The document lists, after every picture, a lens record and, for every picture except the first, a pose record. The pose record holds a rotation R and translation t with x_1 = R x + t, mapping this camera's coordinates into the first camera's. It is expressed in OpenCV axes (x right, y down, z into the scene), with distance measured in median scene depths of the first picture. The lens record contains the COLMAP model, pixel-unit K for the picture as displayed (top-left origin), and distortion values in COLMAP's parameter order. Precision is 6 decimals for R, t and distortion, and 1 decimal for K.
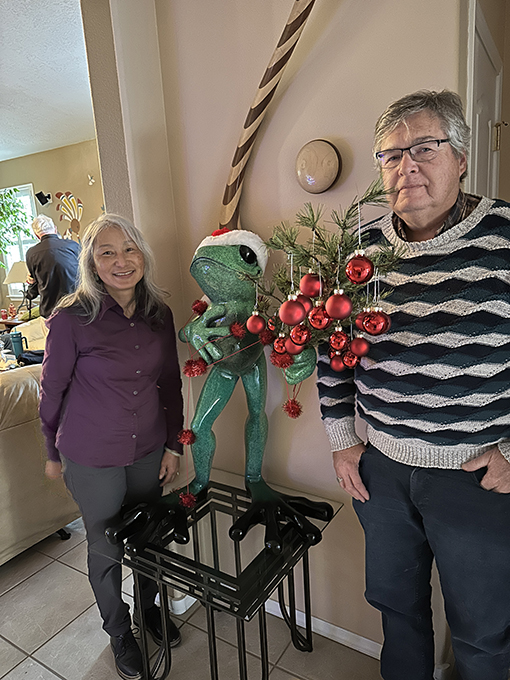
lens RADIAL K [[479.1, 0, 253.7], [0, 479.1, 336.4], [0, 0, 1]] dist [0.107994, -0.148547]
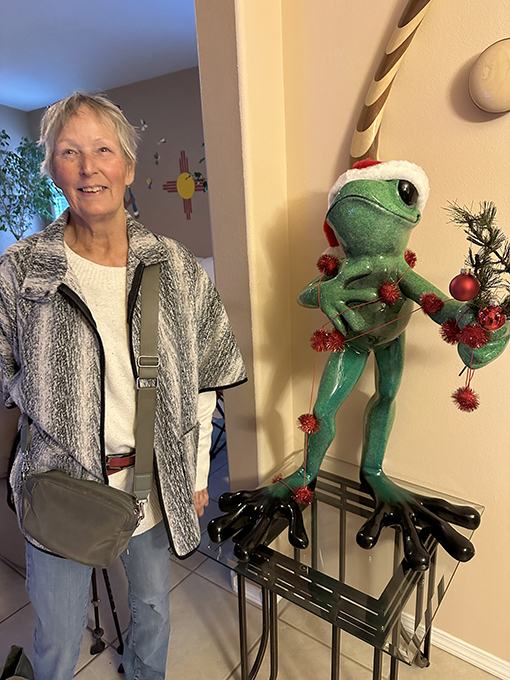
lens RADIAL K [[484.5, 0, 255.0], [0, 484.5, 340.0], [0, 0, 1]] dist [0.053643, -0.075189]
pose [[0.997325, 0.035295, -0.064015, -0.172966], [-0.029621, 0.995723, 0.087514, -0.000858], [0.066830, -0.085384, 0.994104, 0.180509]]
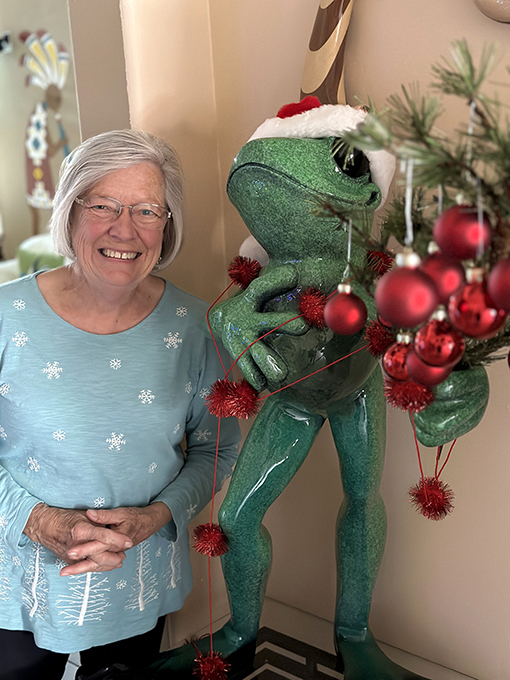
lens RADIAL K [[956.2, 0, 255.0], [0, 956.2, 340.0], [0, 0, 1]] dist [0.017529, 0.566126]
pose [[0.987687, 0.043653, -0.150232, 0.038780], [-0.040511, 0.998893, 0.023912, -0.012292], [0.151109, -0.017532, 0.988362, 0.063033]]
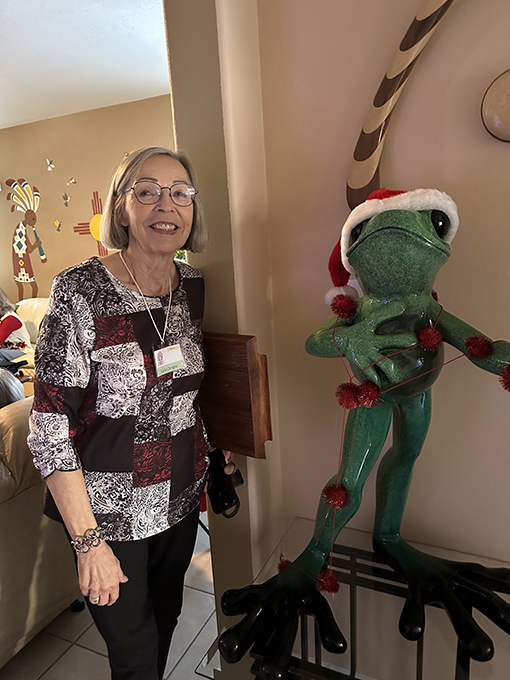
lens RADIAL K [[481.3, 0, 255.0], [0, 481.3, 340.0], [0, 0, 1]] dist [0.062162, -0.084770]
pose [[0.991812, -0.020192, 0.126102, -0.319403], [0.019765, 0.999794, 0.004635, -0.016029], [-0.126170, -0.002104, 0.992006, 0.320507]]
